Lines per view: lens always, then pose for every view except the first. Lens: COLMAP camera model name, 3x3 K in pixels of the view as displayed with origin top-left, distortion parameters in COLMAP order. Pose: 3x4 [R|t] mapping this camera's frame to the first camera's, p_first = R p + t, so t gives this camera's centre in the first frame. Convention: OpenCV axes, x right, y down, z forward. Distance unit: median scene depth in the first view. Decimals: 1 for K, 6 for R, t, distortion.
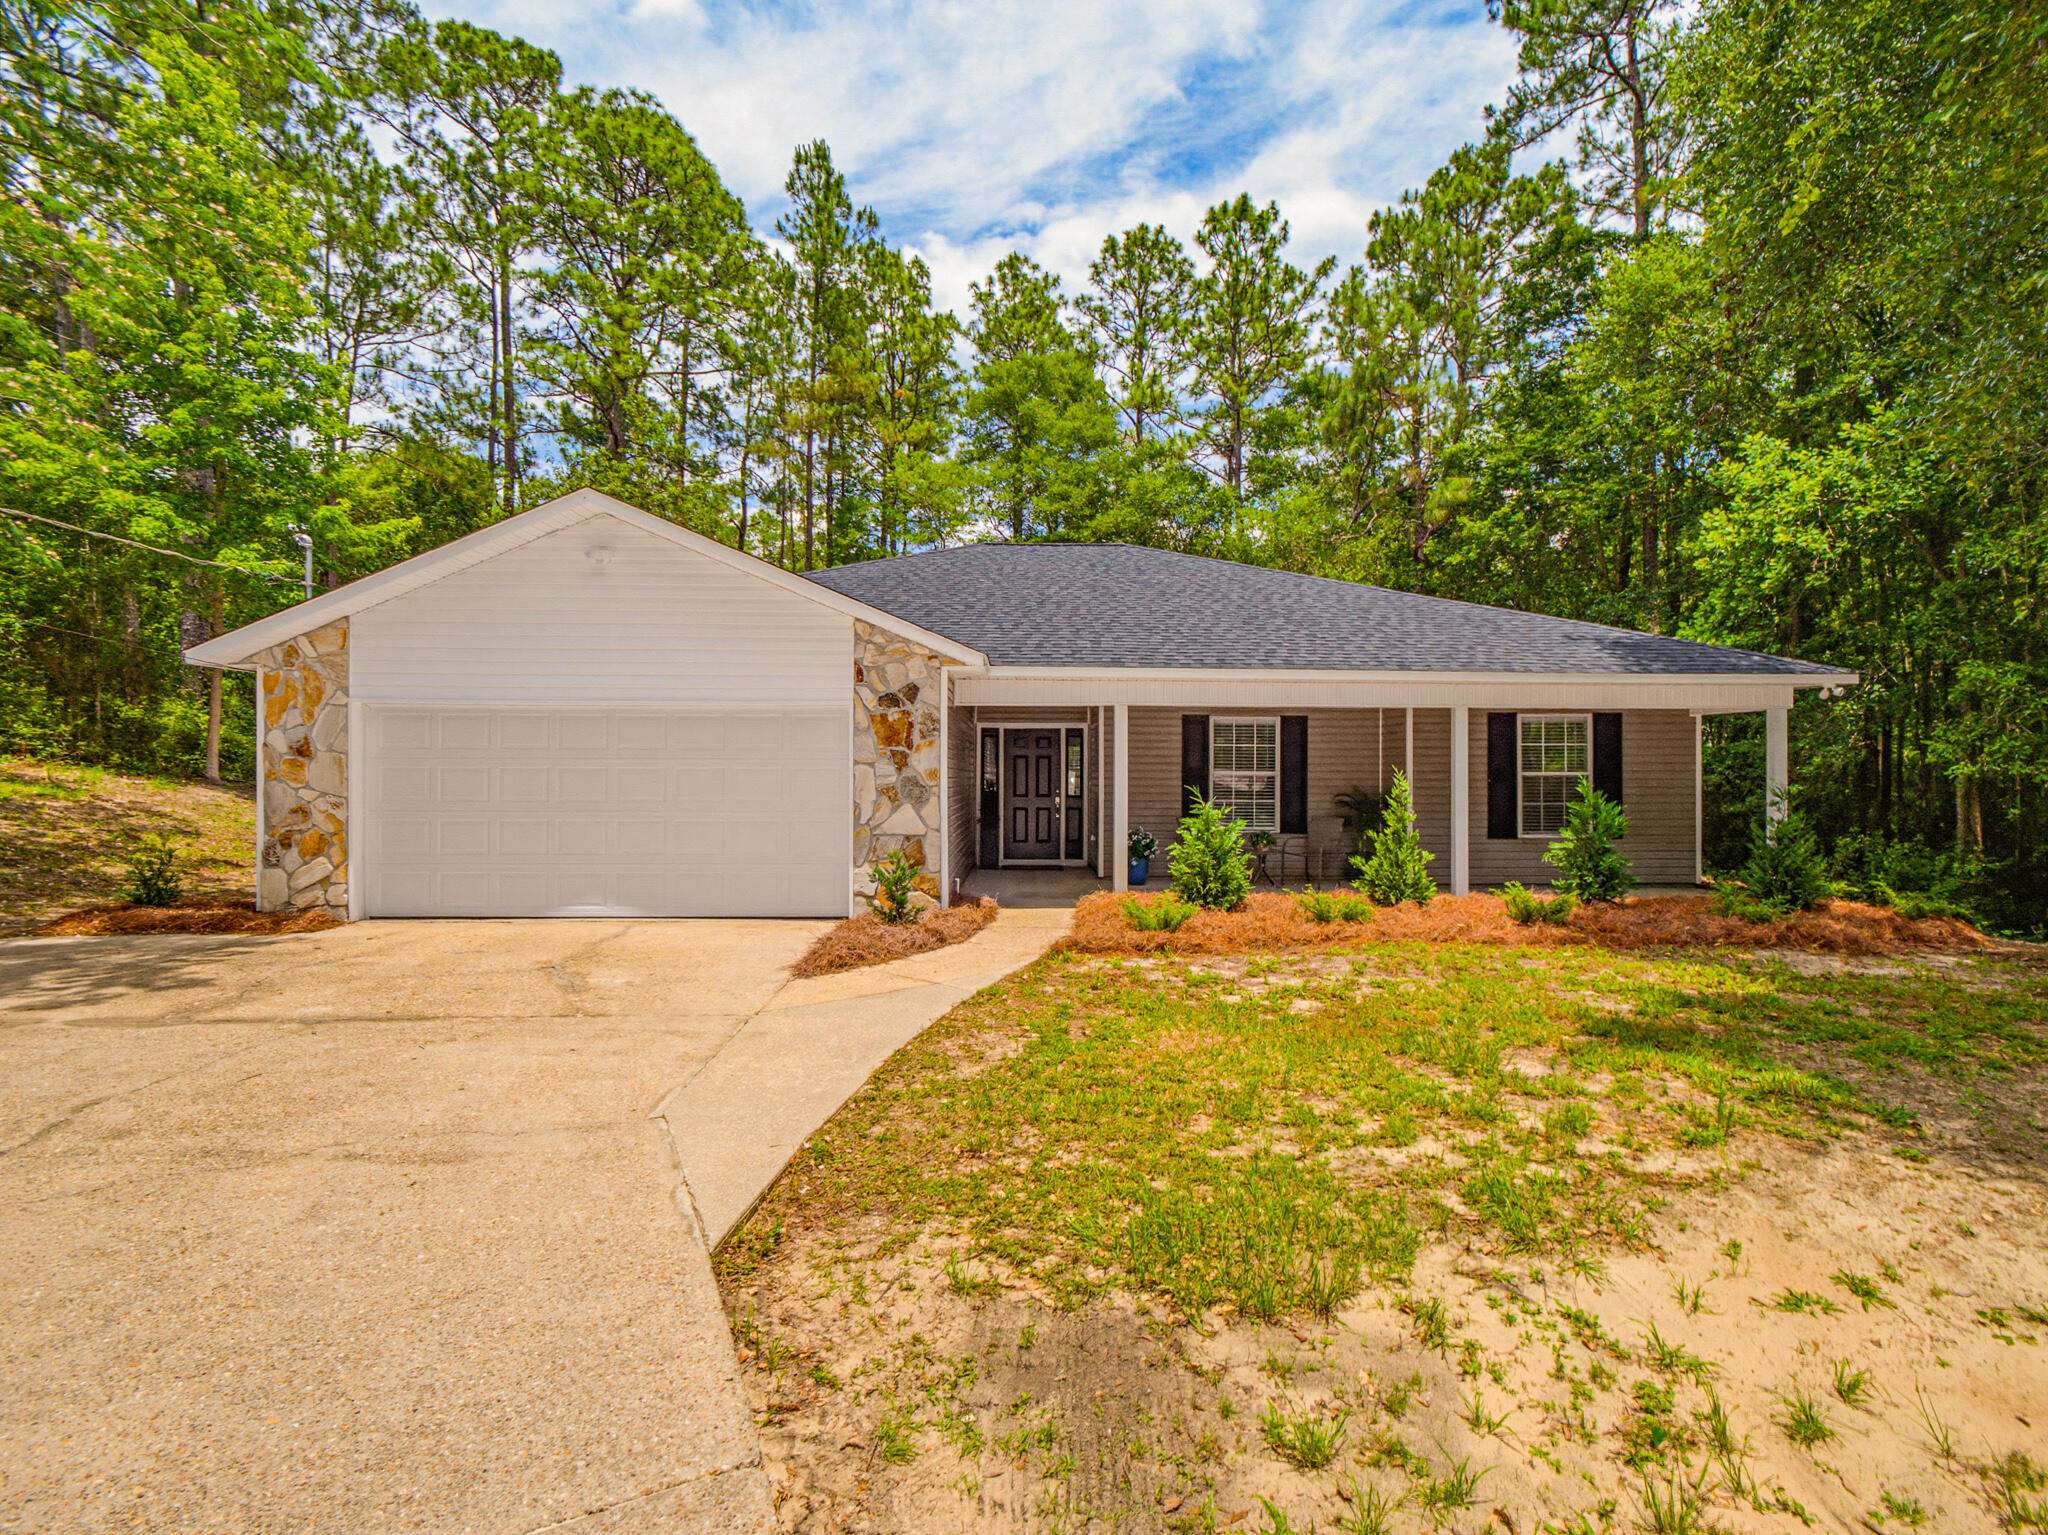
lens RADIAL K [[988.6, 0, 1039.8], [0, 988.6, 762.6], [0, 0, 1]] dist [-0.003076, -0.000824]
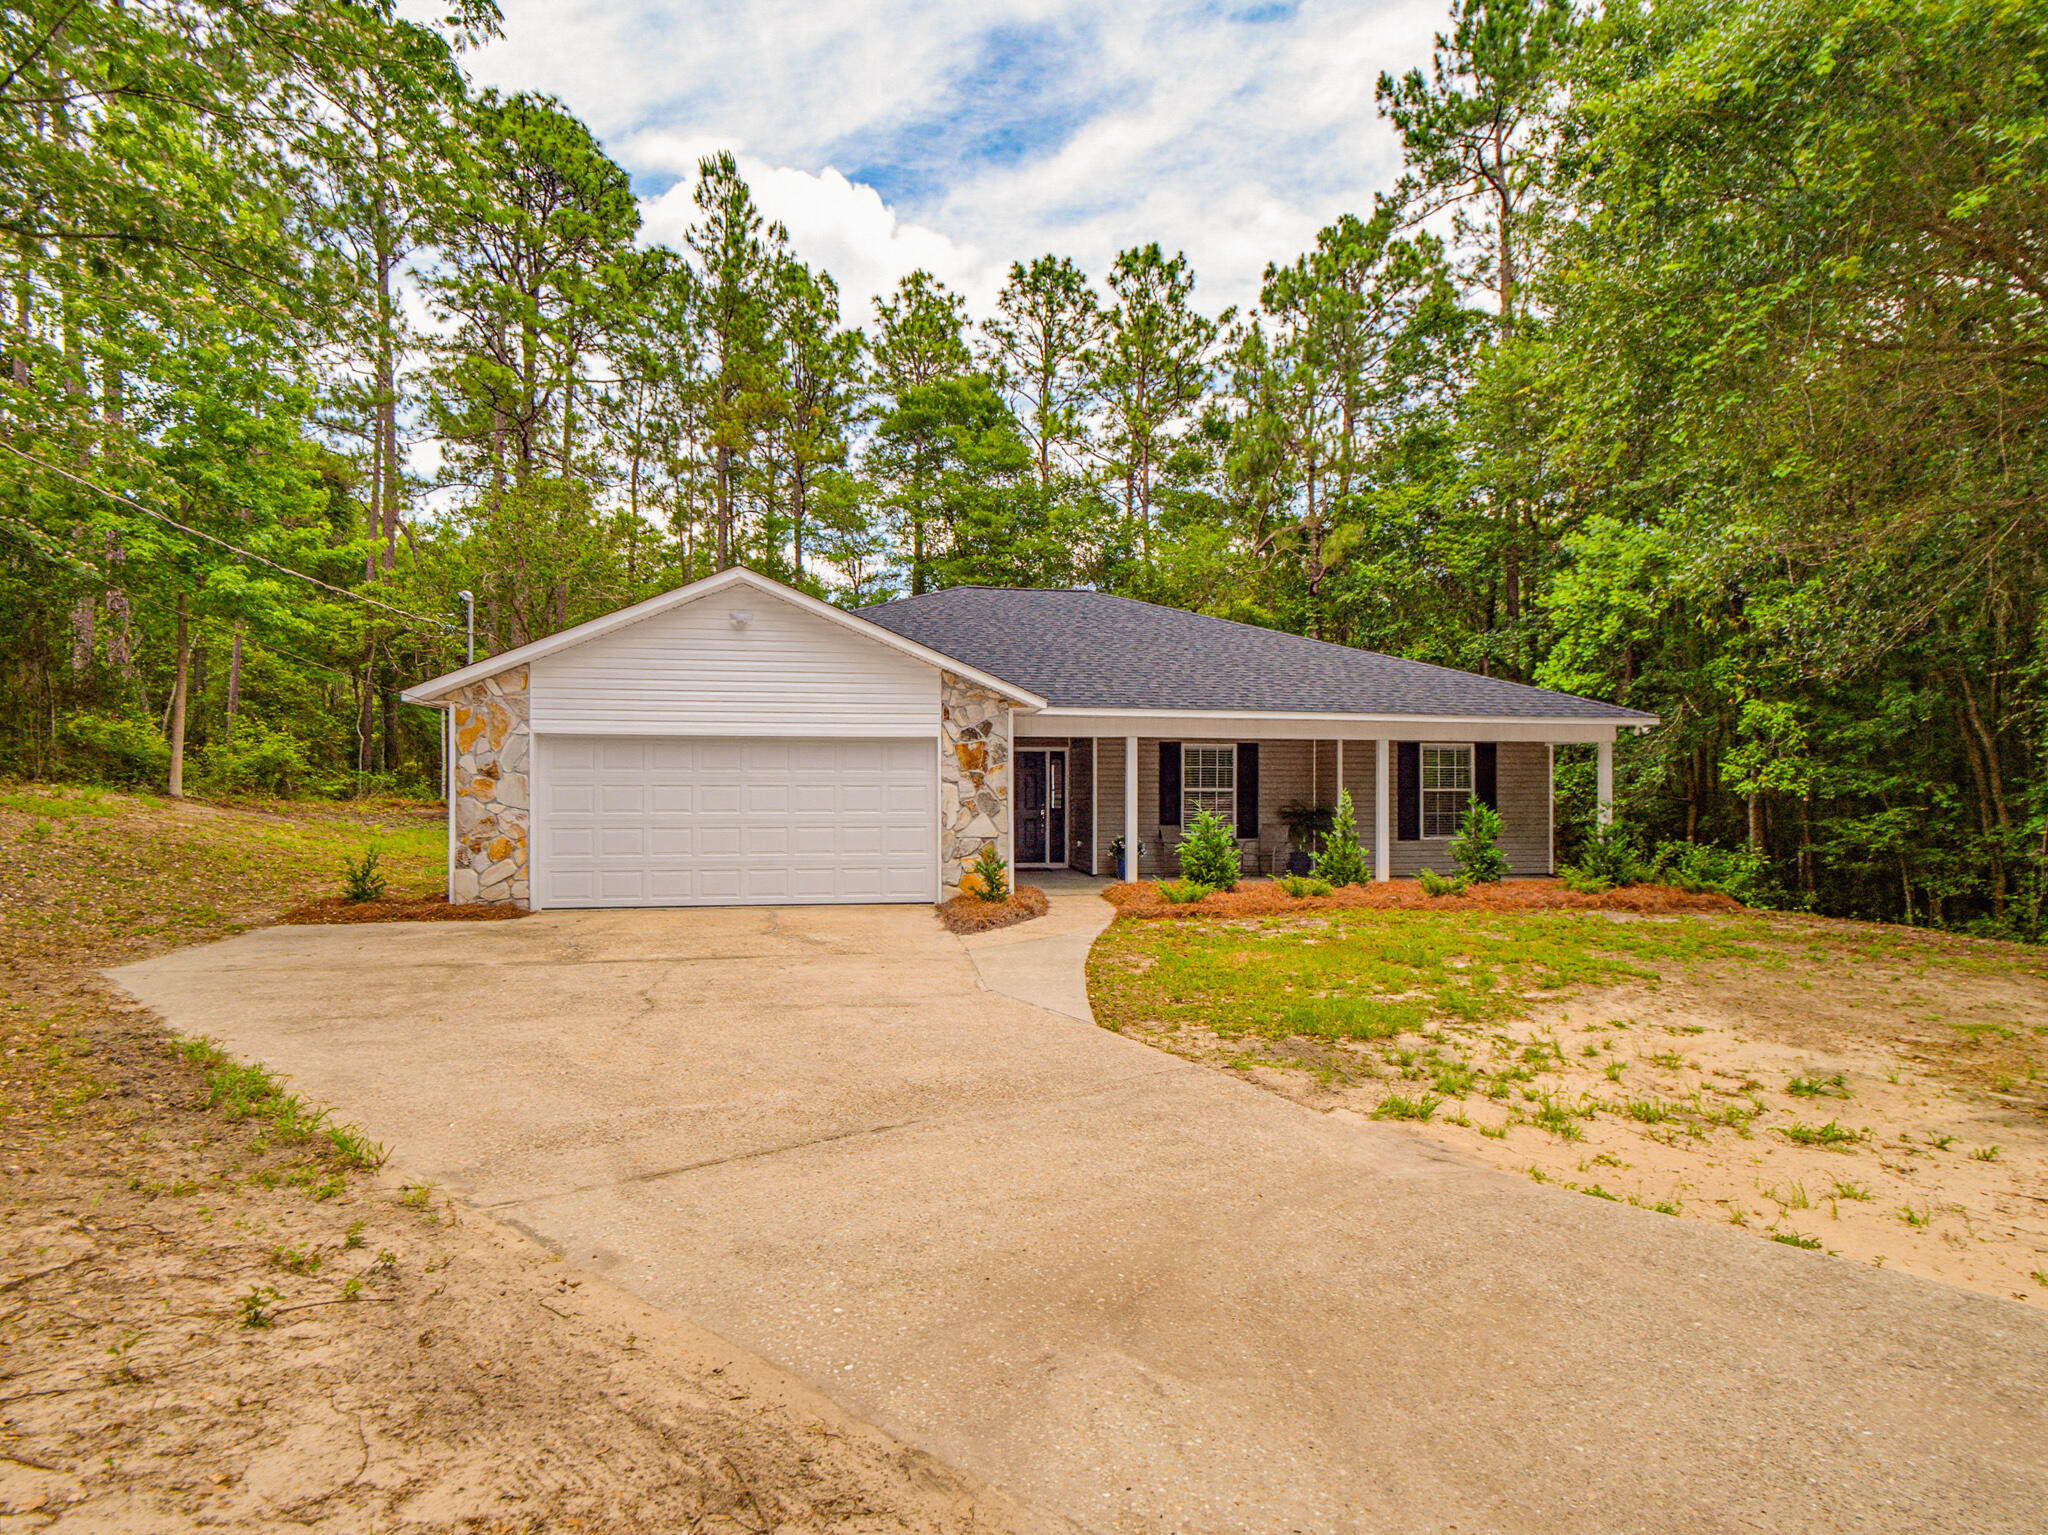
lens RADIAL K [[1055.9, 0, 1032.0], [0, 1055.9, 776.0], [0, 0, 1]] dist [0.002349, -0.000334]
pose [[0.991503, 0.000656, 0.130081, -0.181595], [-0.000468, 0.999999, -0.001473, -0.004050], [-0.130082, 0.001399, 0.991502, -0.275106]]
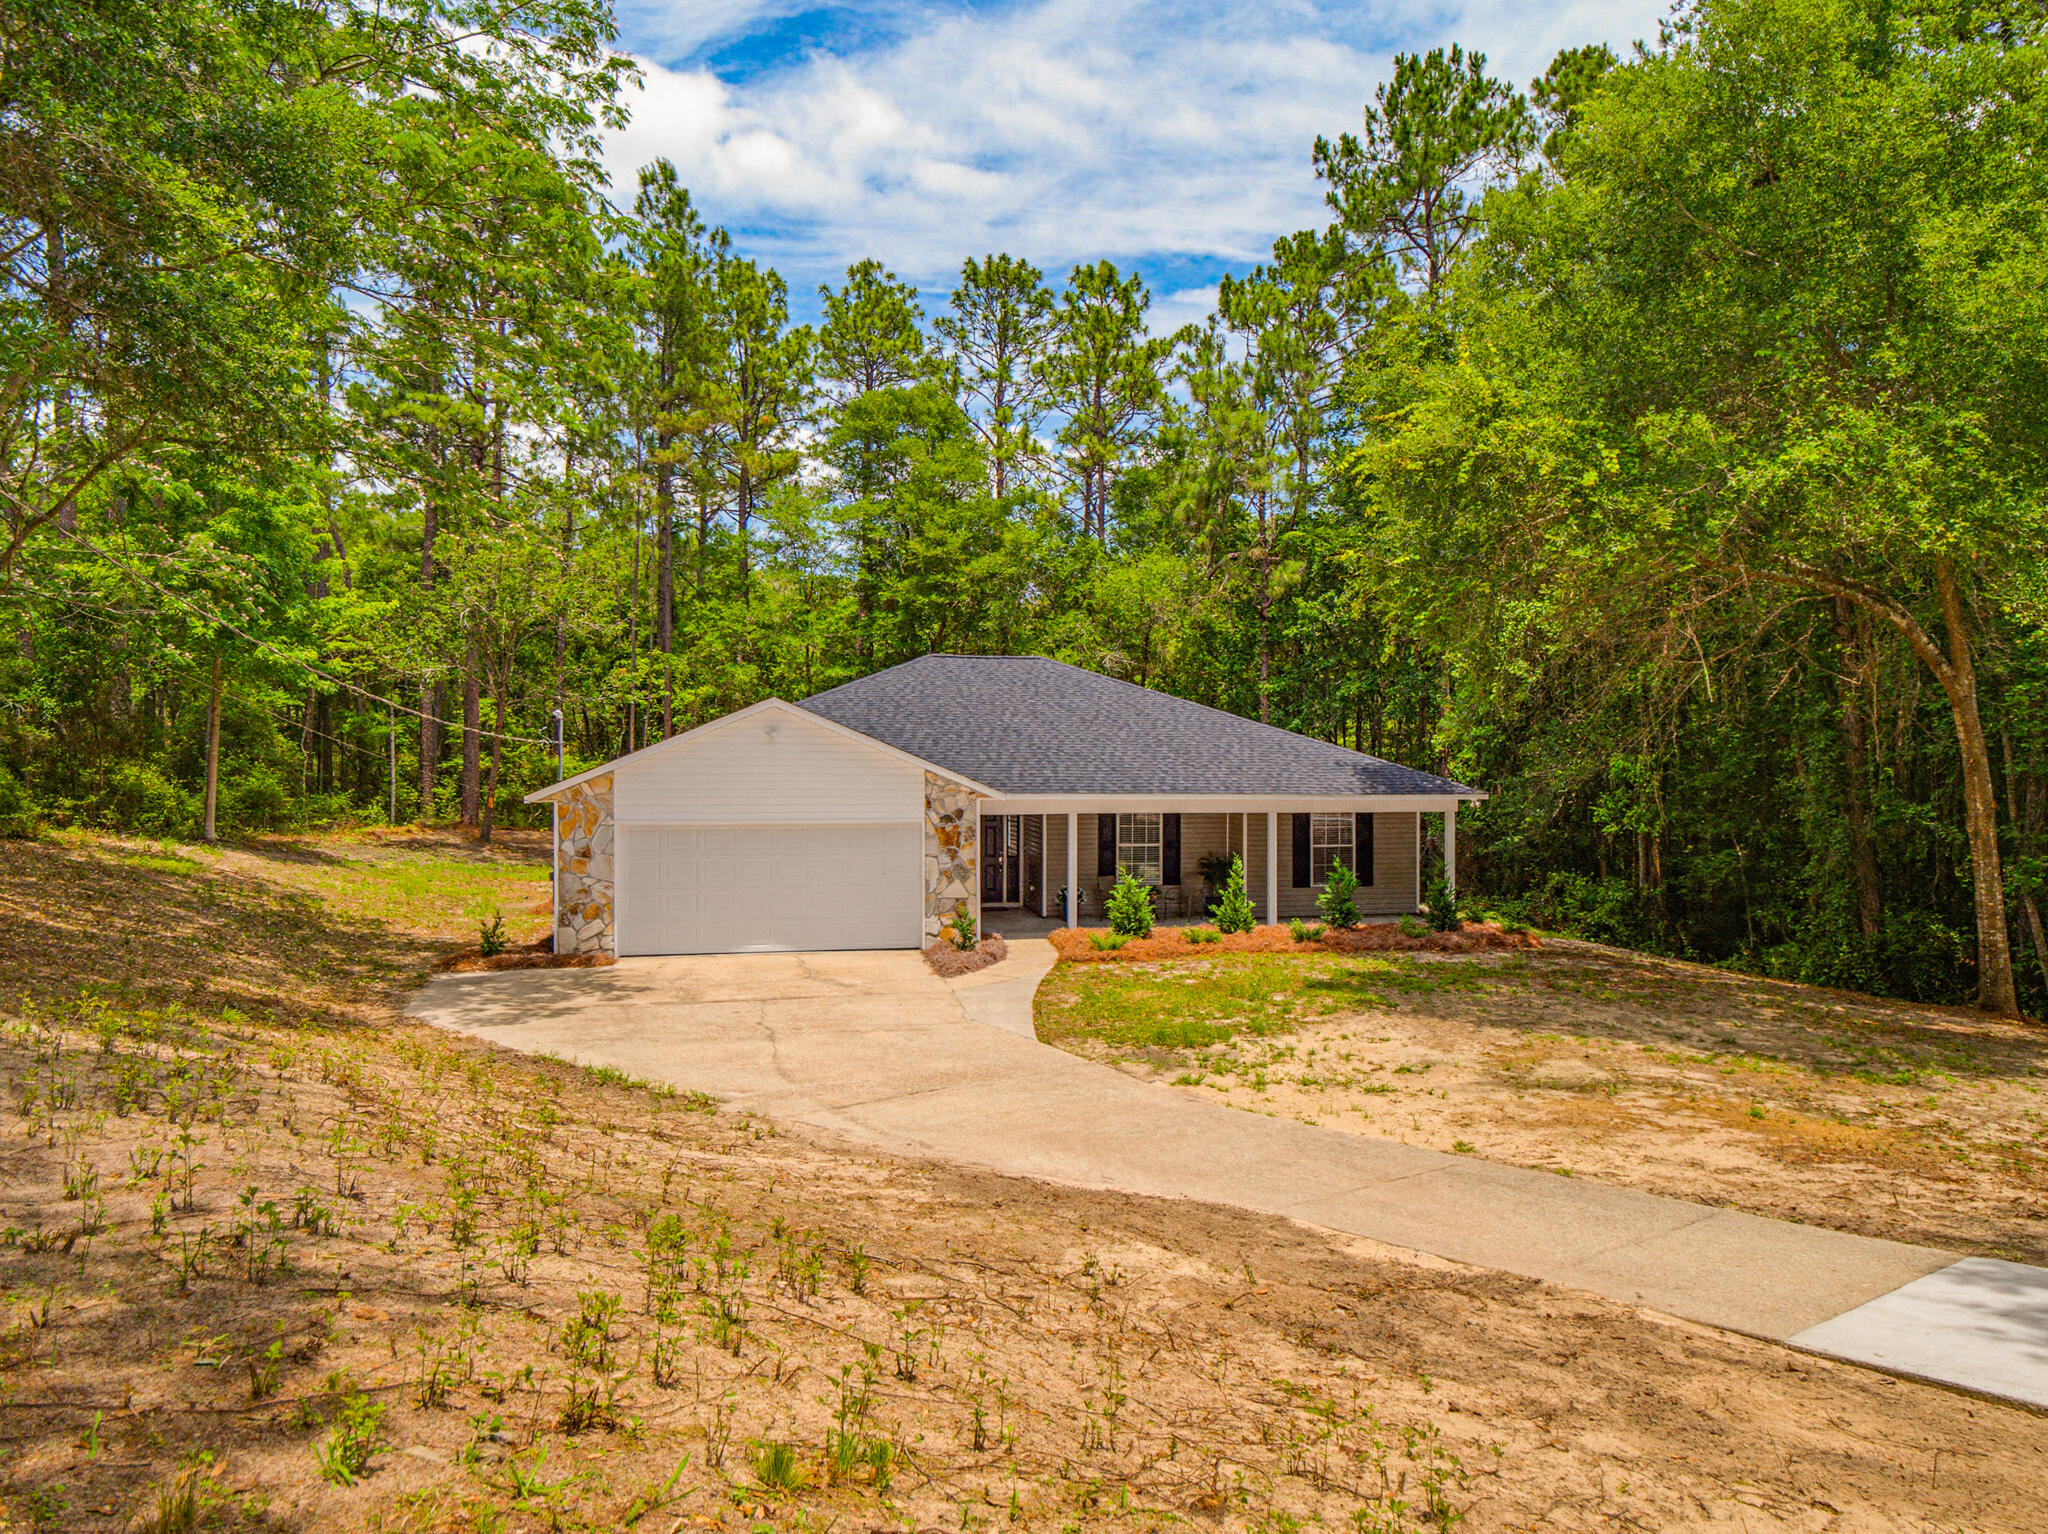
lens RADIAL K [[1243.8, 0, 1033.3], [0, 1243.8, 761.5], [0, 0, 1]] dist [-0.006212, -0.001473]
pose [[0.985270, -0.001153, 0.171003, -0.267260], [-0.000303, 0.999964, 0.008492, -0.129392], [-0.171006, -0.008418, 0.985234, -0.807065]]
